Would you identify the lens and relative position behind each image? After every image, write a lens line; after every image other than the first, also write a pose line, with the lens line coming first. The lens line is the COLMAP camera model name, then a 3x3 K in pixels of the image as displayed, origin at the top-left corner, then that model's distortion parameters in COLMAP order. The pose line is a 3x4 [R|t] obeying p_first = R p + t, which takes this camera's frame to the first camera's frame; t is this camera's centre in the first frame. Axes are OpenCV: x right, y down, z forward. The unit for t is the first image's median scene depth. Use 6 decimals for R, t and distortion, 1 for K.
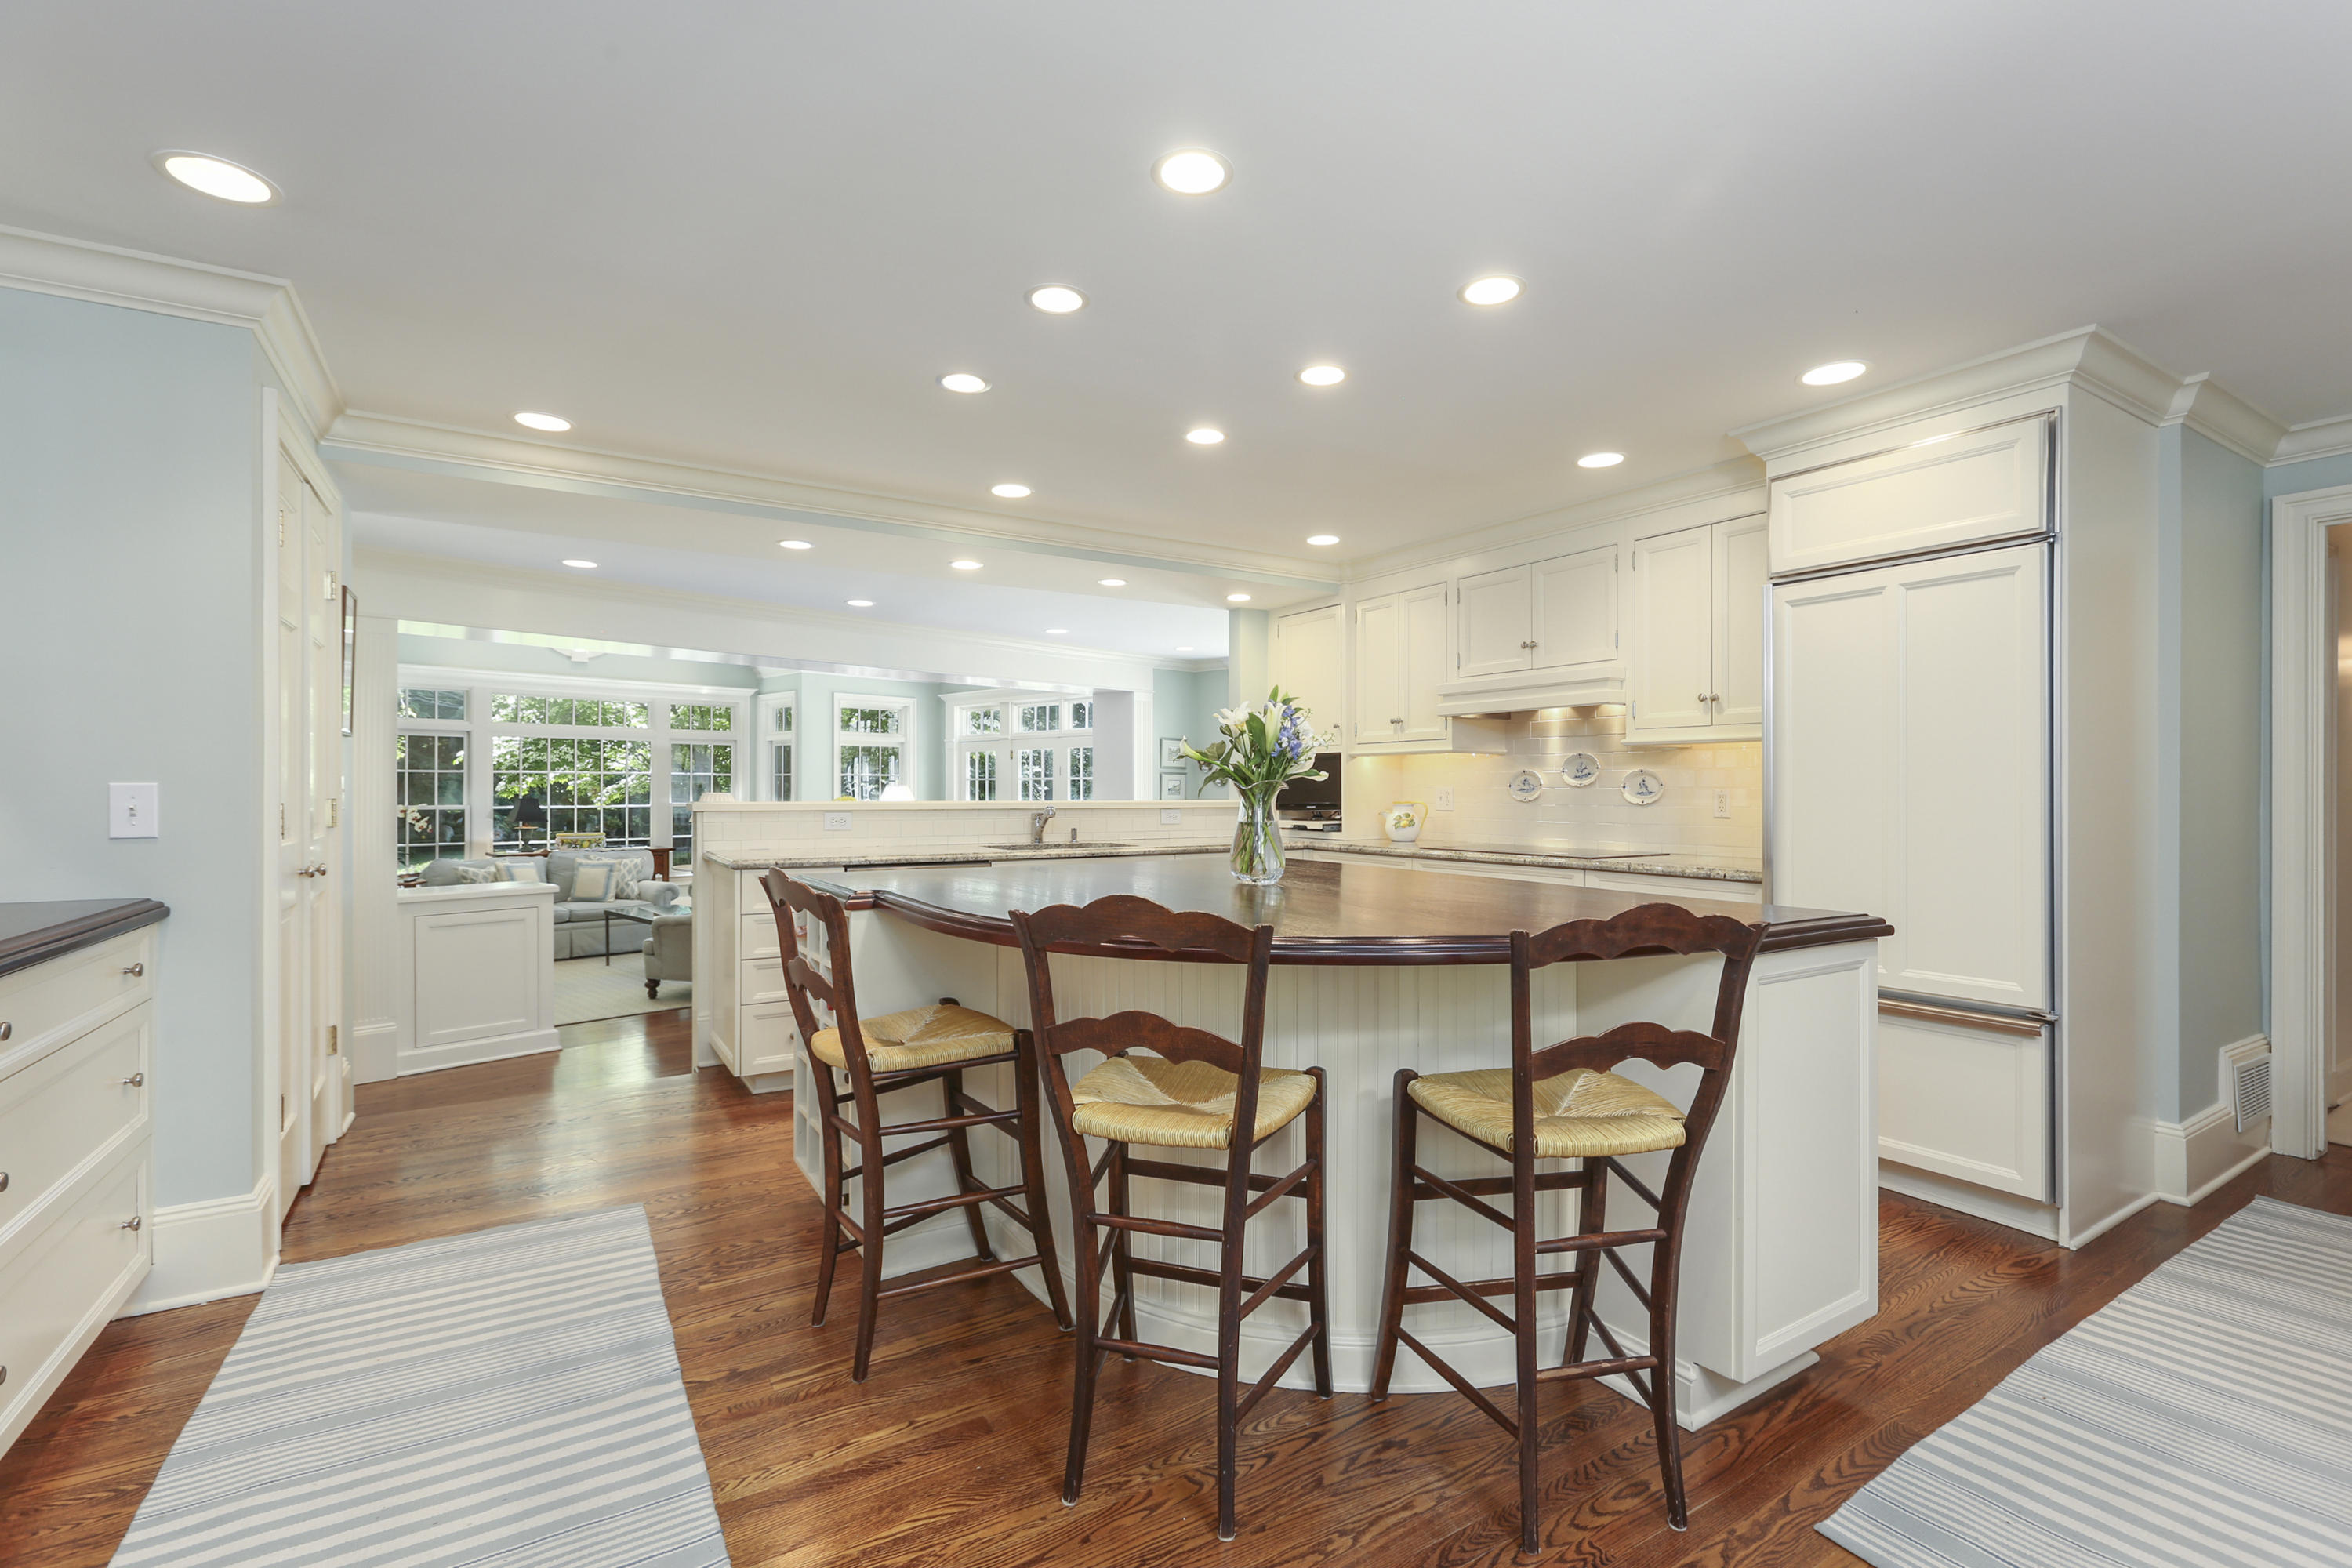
lens RADIAL K [[1054.9, 0, 1184.4], [0, 1054.9, 792.4], [0, 0, 1]] dist [-0.024520, 0.002942]
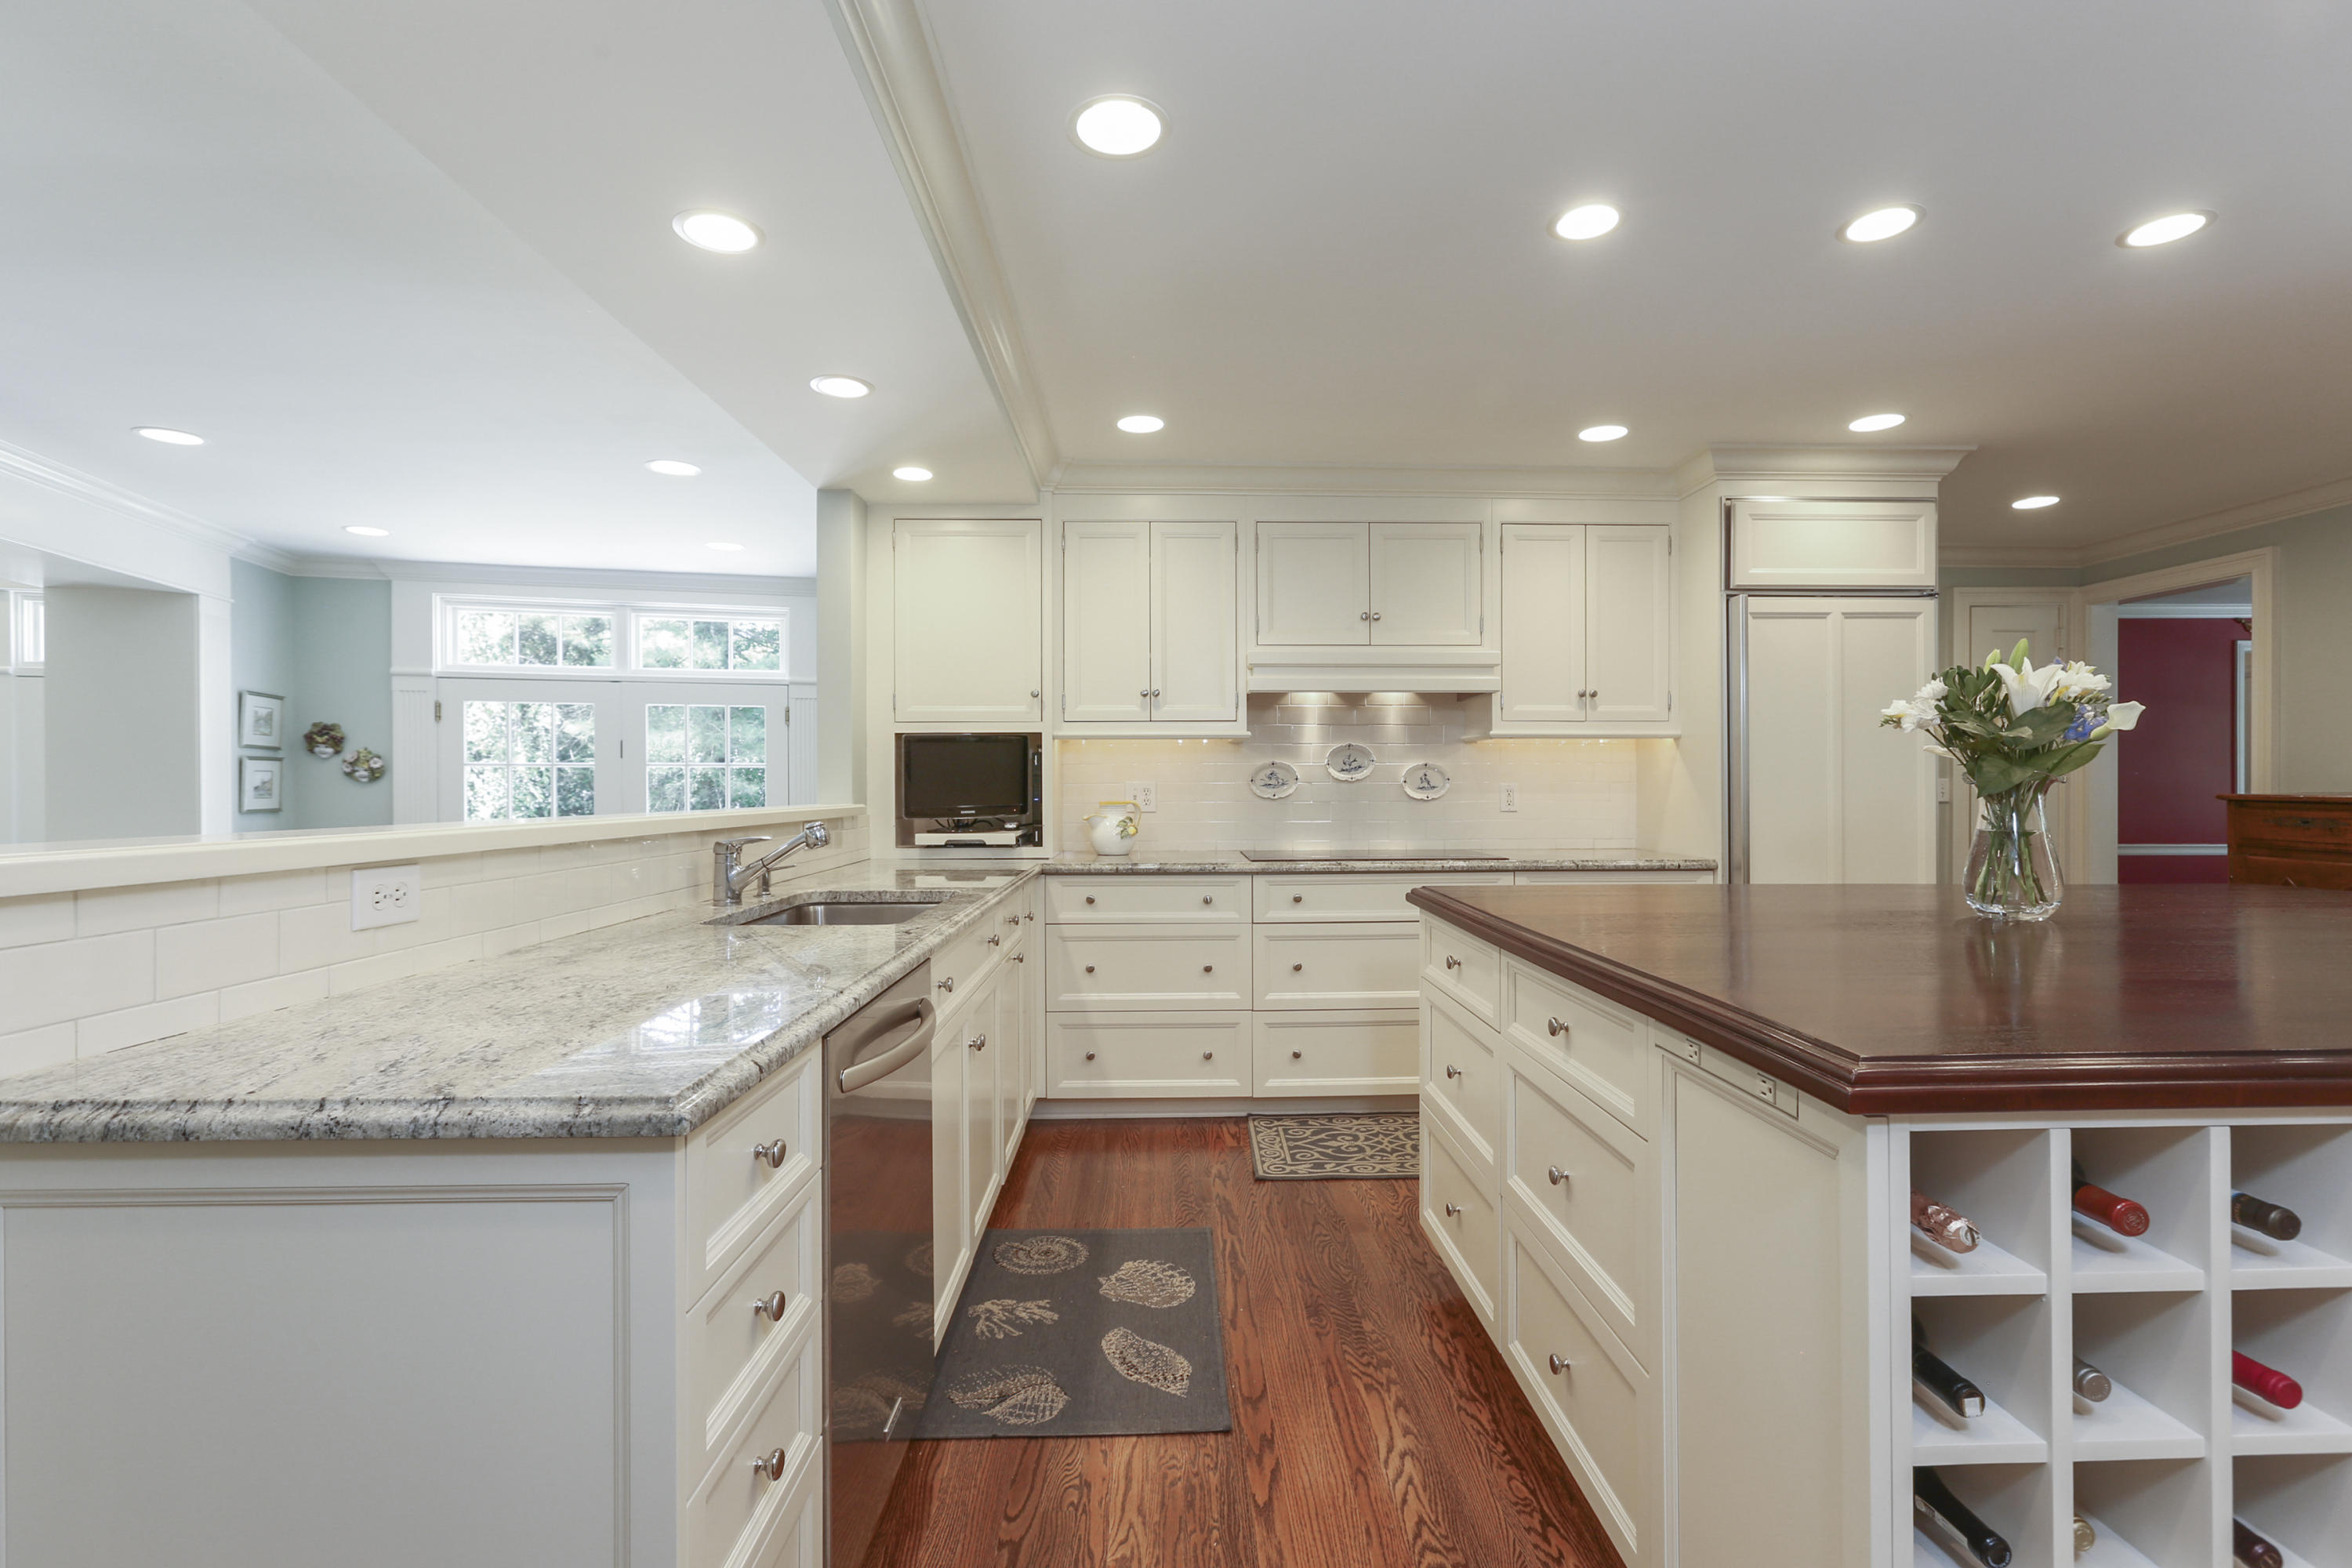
lens RADIAL K [[1054.9, 0, 1186.7], [0, 1054.9, 792.2], [0, 0, 1]] dist [-0.024520, 0.002942]
pose [[0.507590, -0.005110, 0.861584, -0.452965], [0.004827, 0.999984, 0.003088, 0.000256], [-0.861585, 0.002591, 0.507606, 0.636942]]
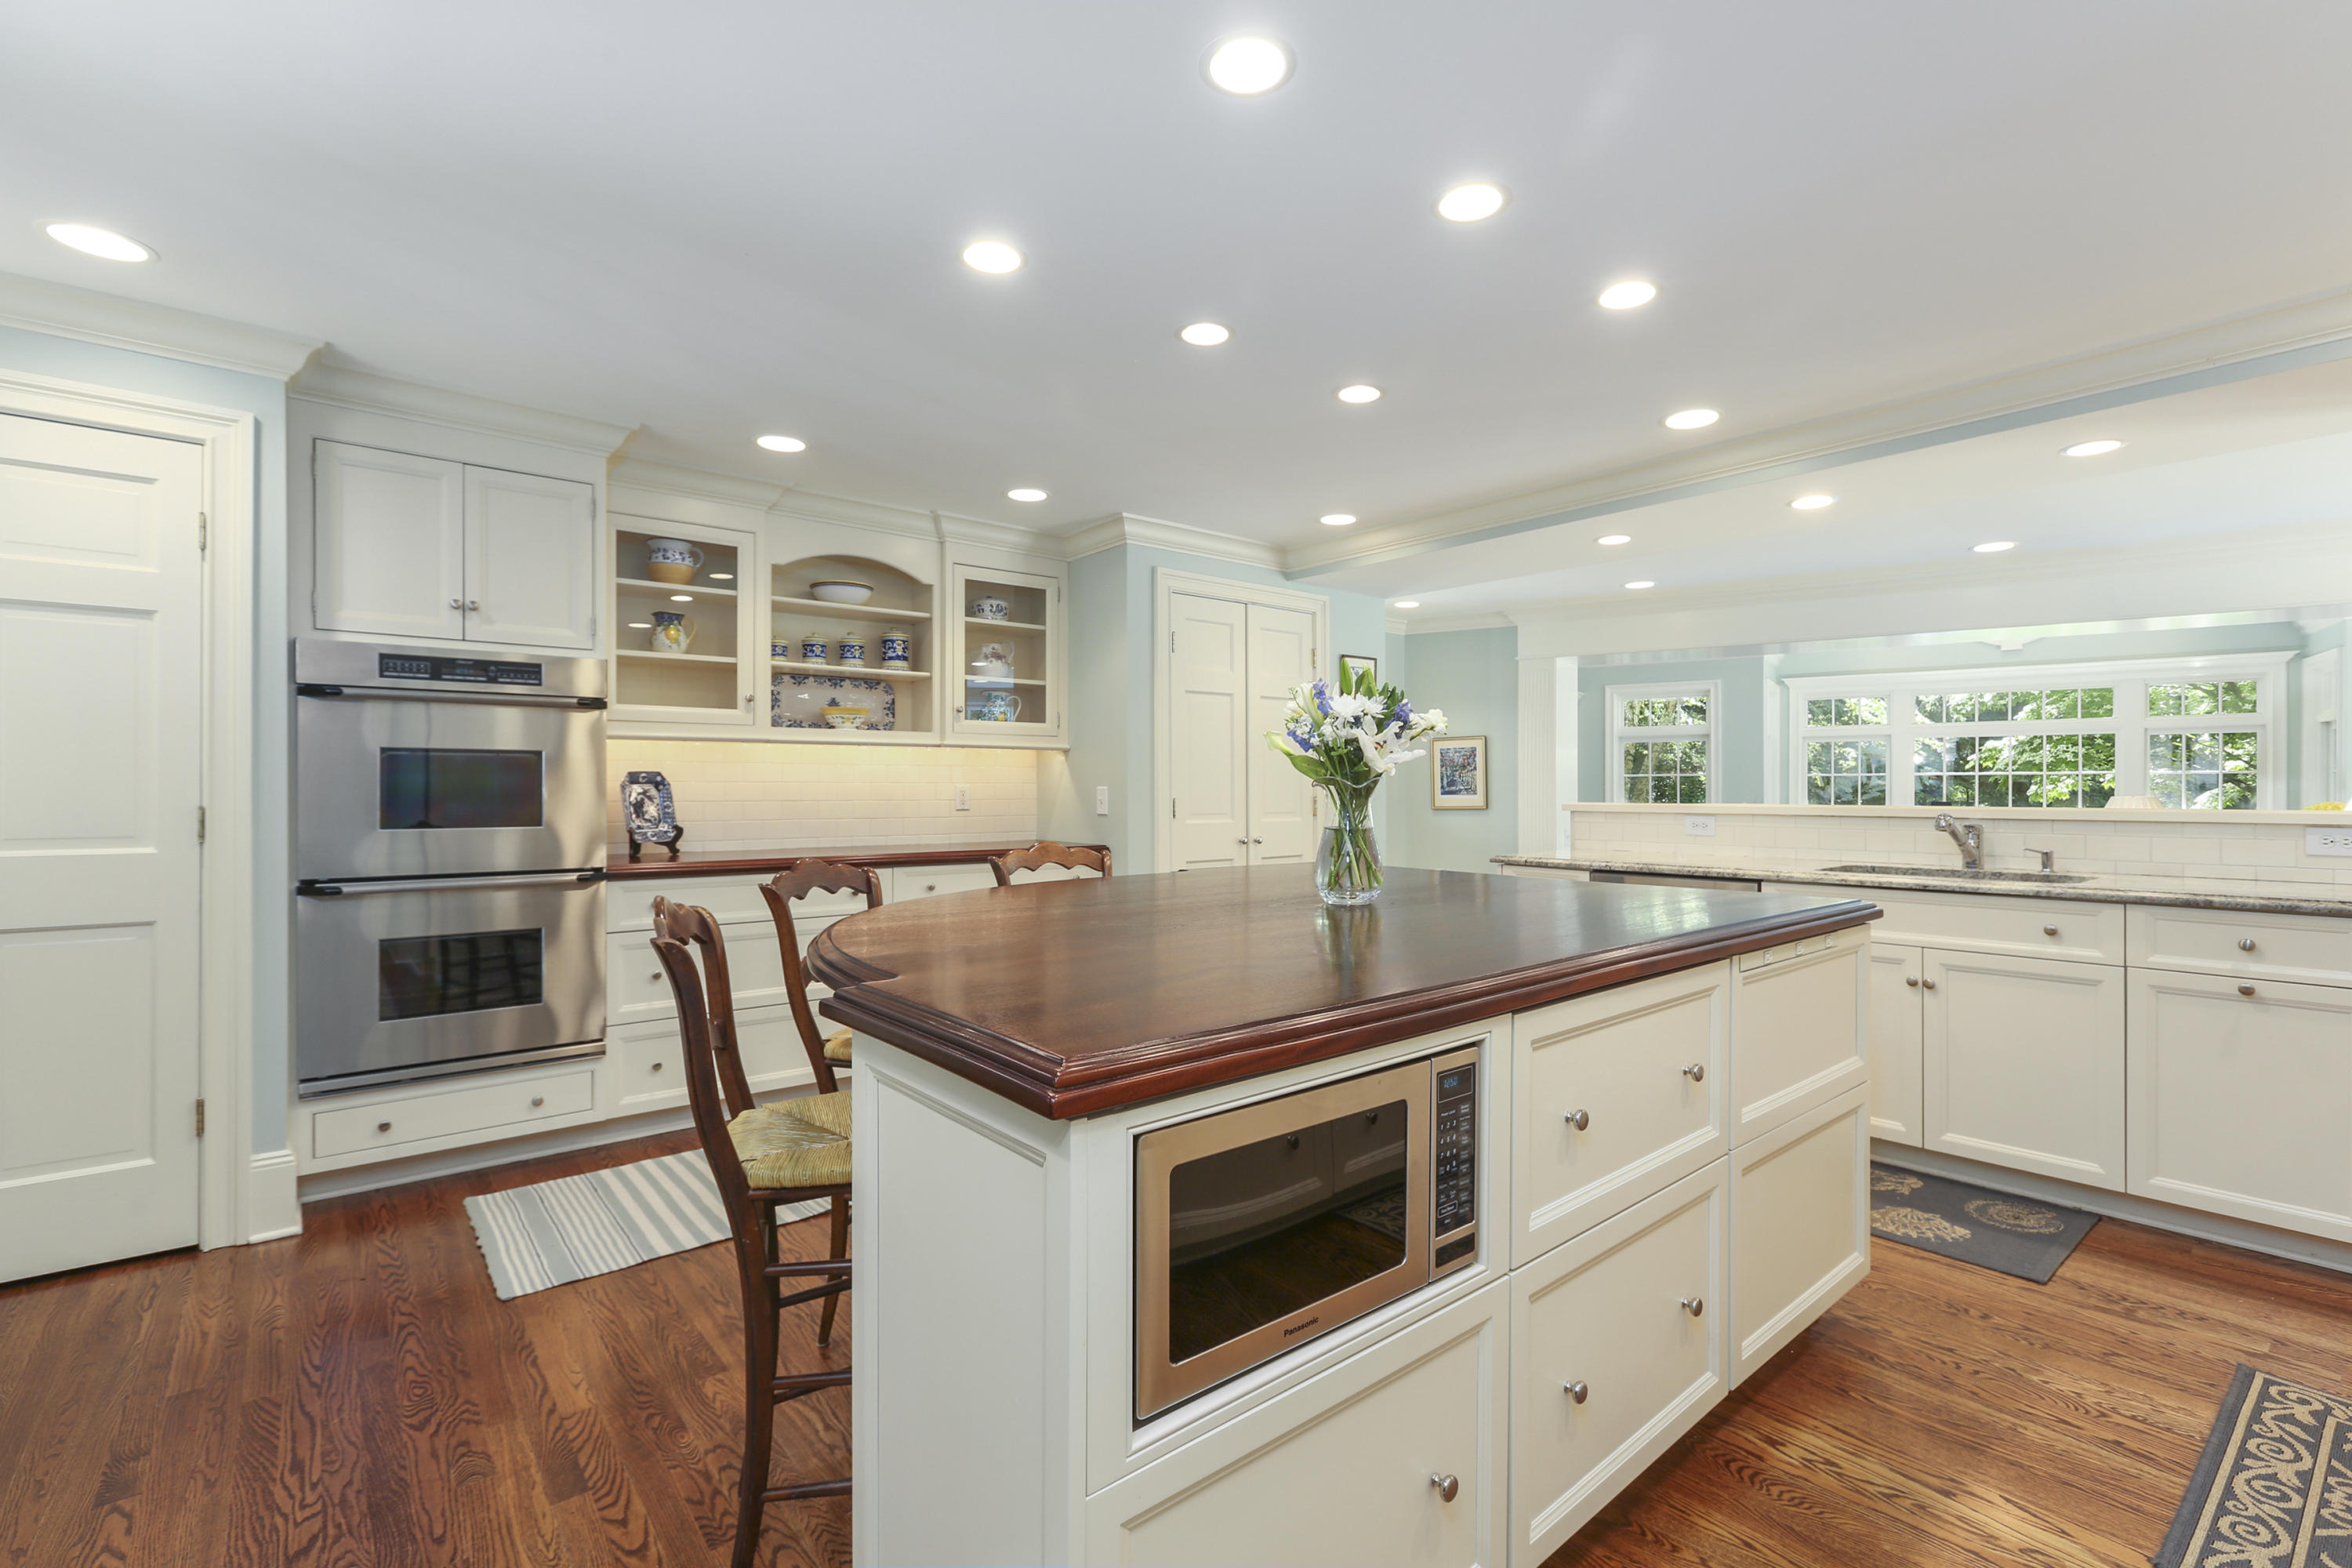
lens RADIAL K [[1054.9, 0, 1189.6], [0, 1054.9, 785.4], [0, 0, 1]] dist [-0.024520, 0.002942]
pose [[0.129776, -0.007691, -0.991514, 0.497071], [-0.003270, 0.999961, -0.008184, 0.001112], [0.991538, 0.004304, 0.129746, 0.434328]]
